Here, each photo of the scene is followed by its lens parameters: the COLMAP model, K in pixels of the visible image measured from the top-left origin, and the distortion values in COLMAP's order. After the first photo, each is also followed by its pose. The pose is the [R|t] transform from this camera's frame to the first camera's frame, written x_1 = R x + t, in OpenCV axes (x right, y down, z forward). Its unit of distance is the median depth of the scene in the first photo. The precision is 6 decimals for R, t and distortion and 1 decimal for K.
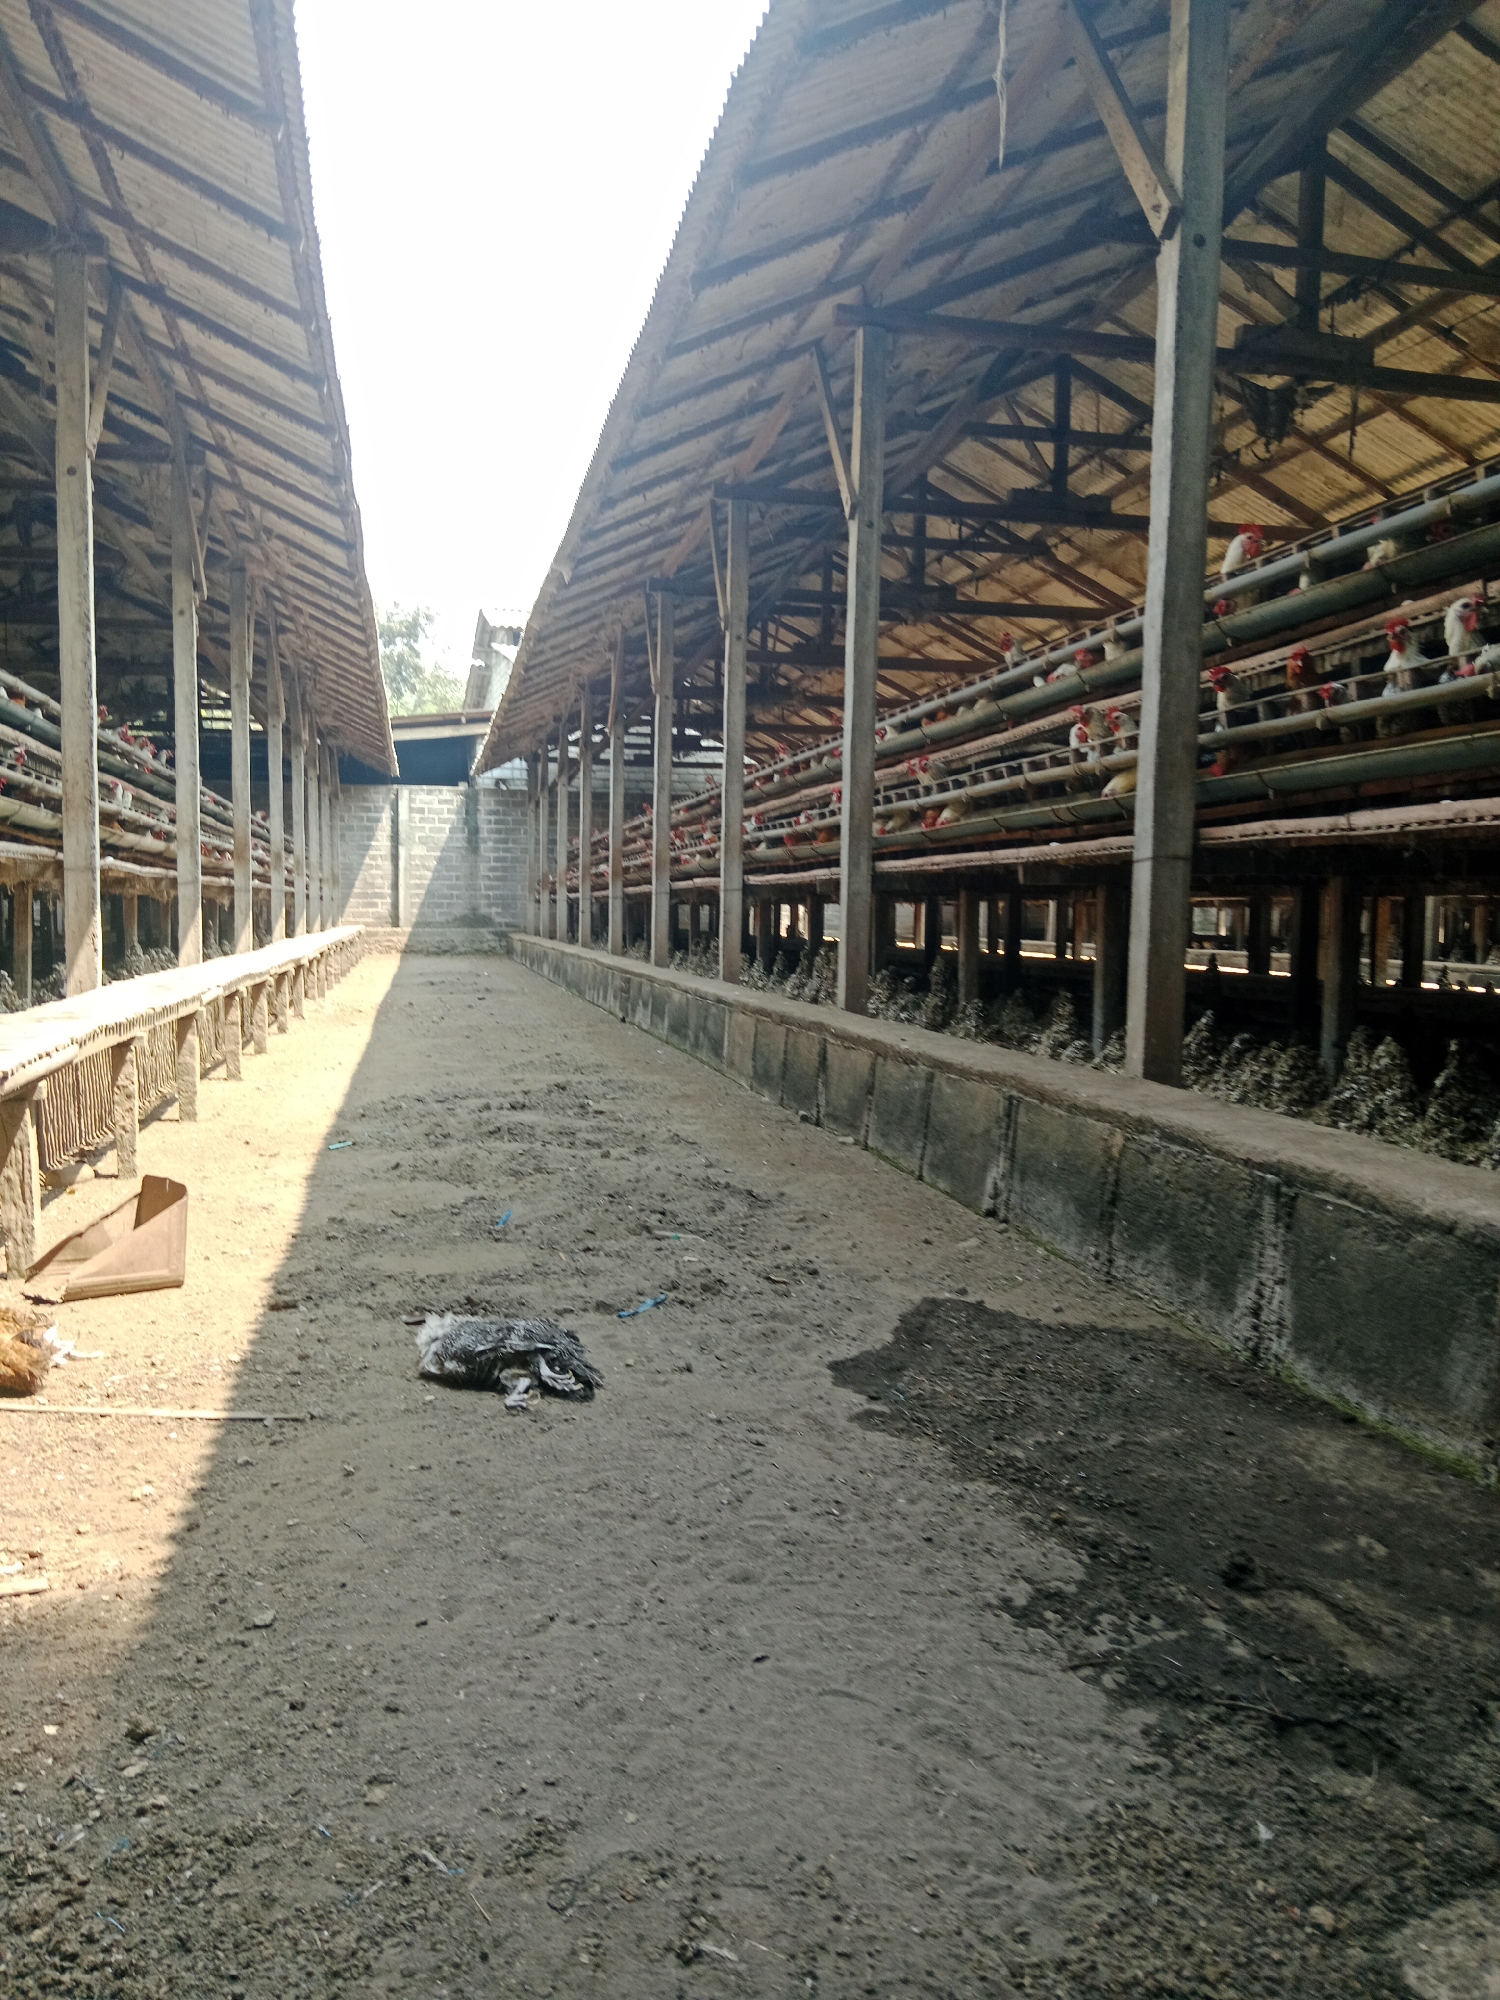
lens RADIAL K [[1584.6, 0, 750.0], [0, 1584.6, 1000.0], [0, 0, 1]] dist [-0.007139, -0.002217]
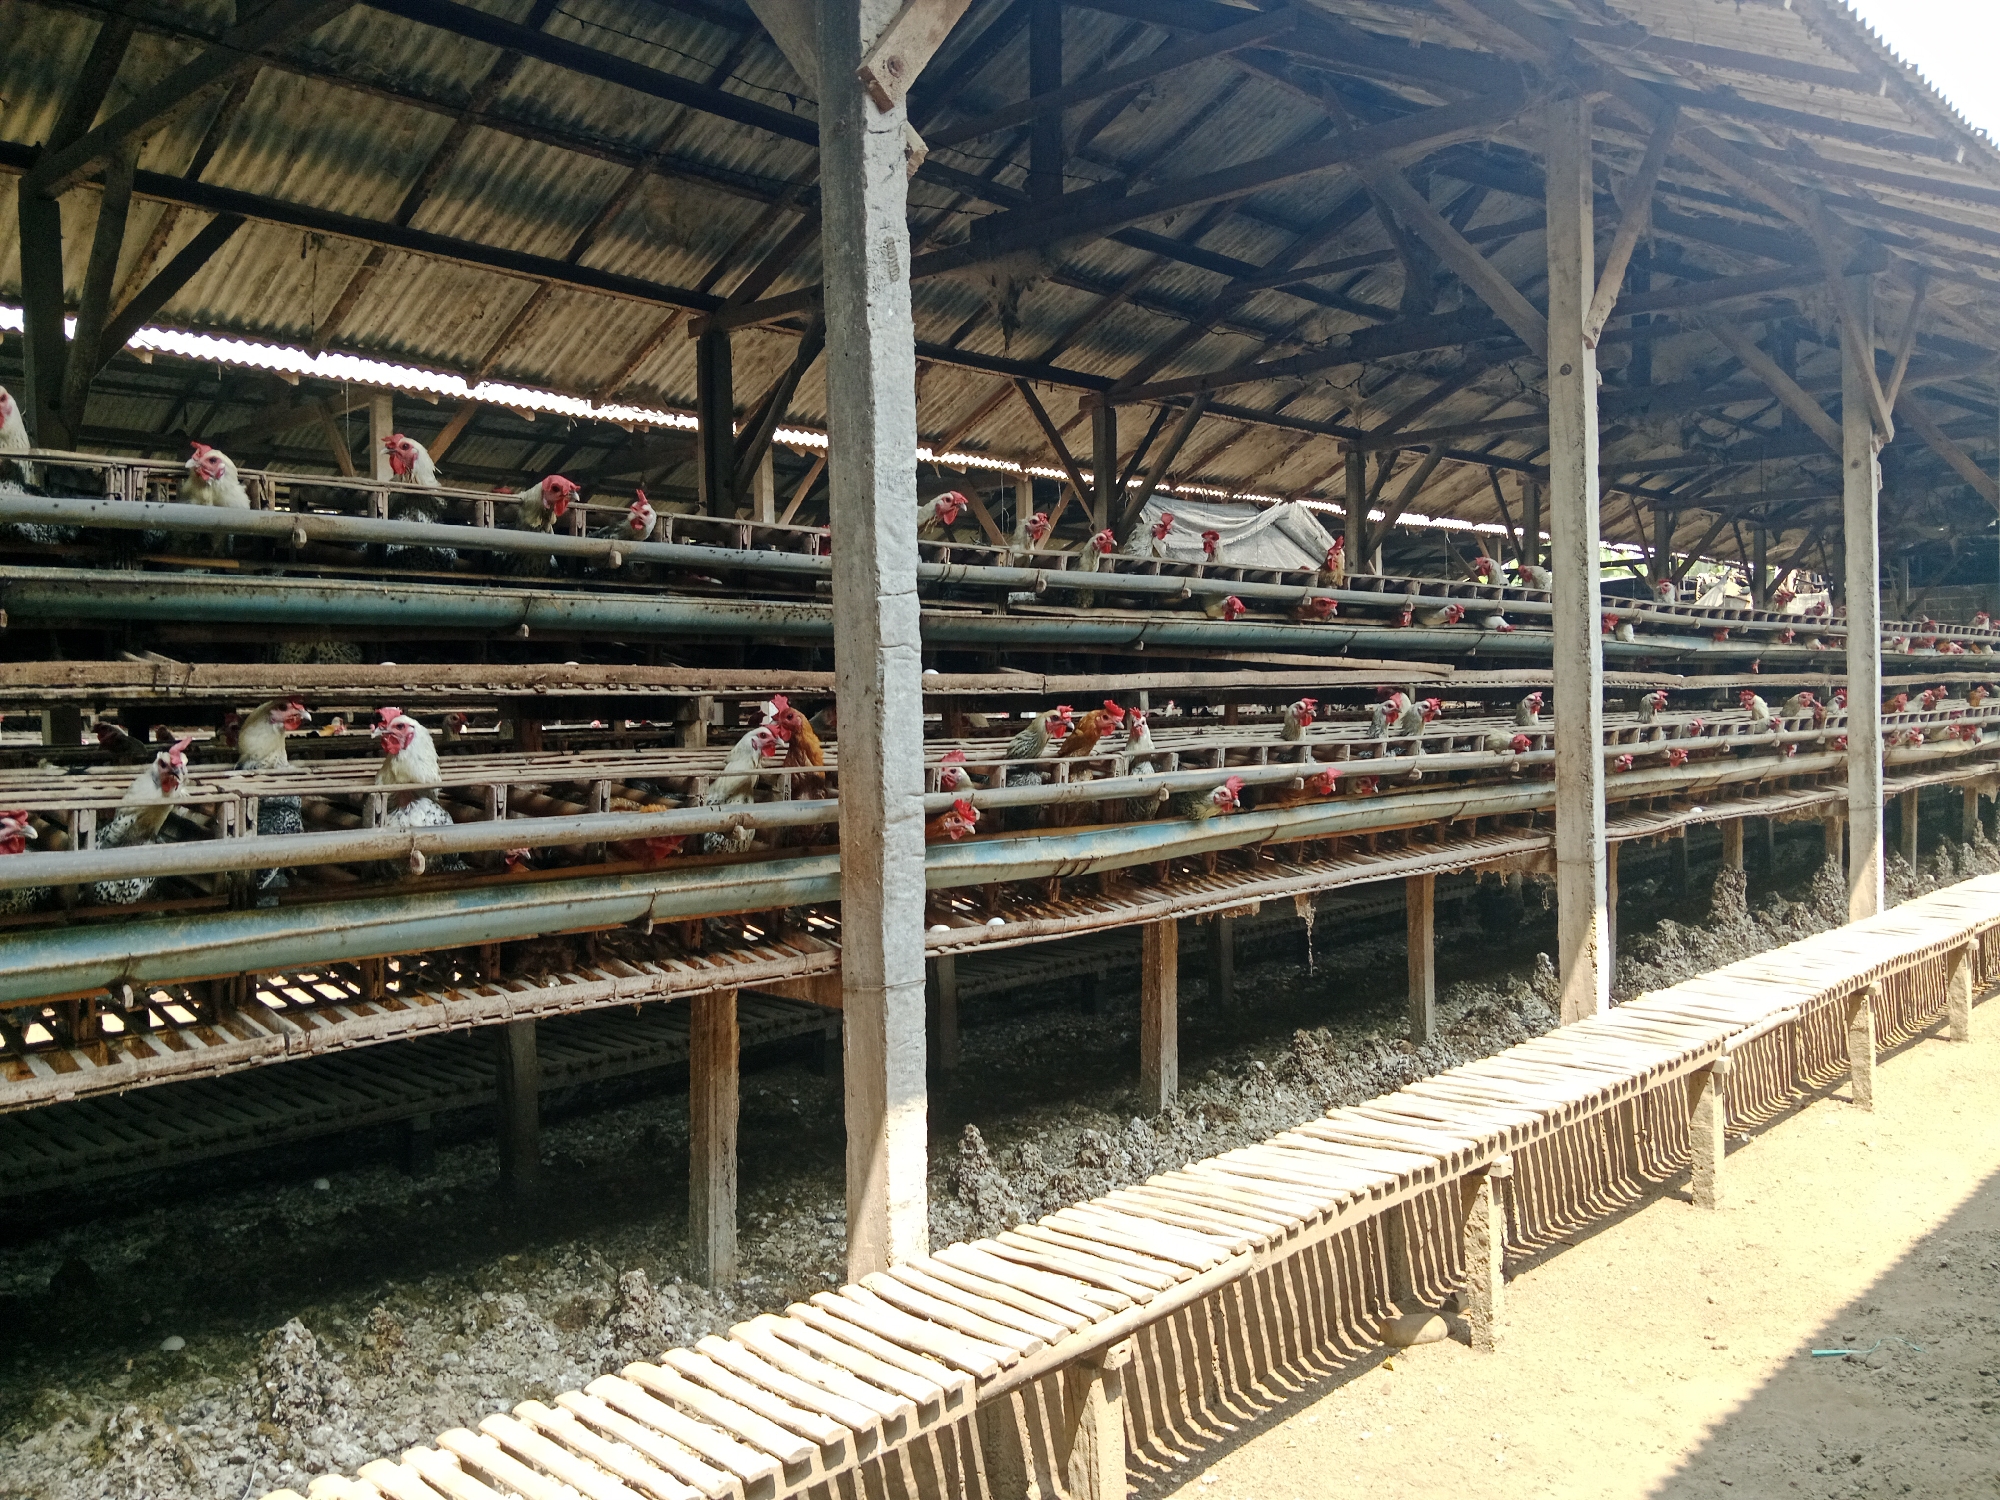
lens RADIAL K [[1584.6, 0, 1000.0], [0, 1584.6, 750.0], [0, 0, 1]] dist [-0.007139, -0.002217]
pose [[0.560090, -0.000968, -0.828431, 0.074387], [-0.018490, 0.999736, -0.013669, -0.122000], [0.828225, 0.022974, 0.559924, 0.308925]]
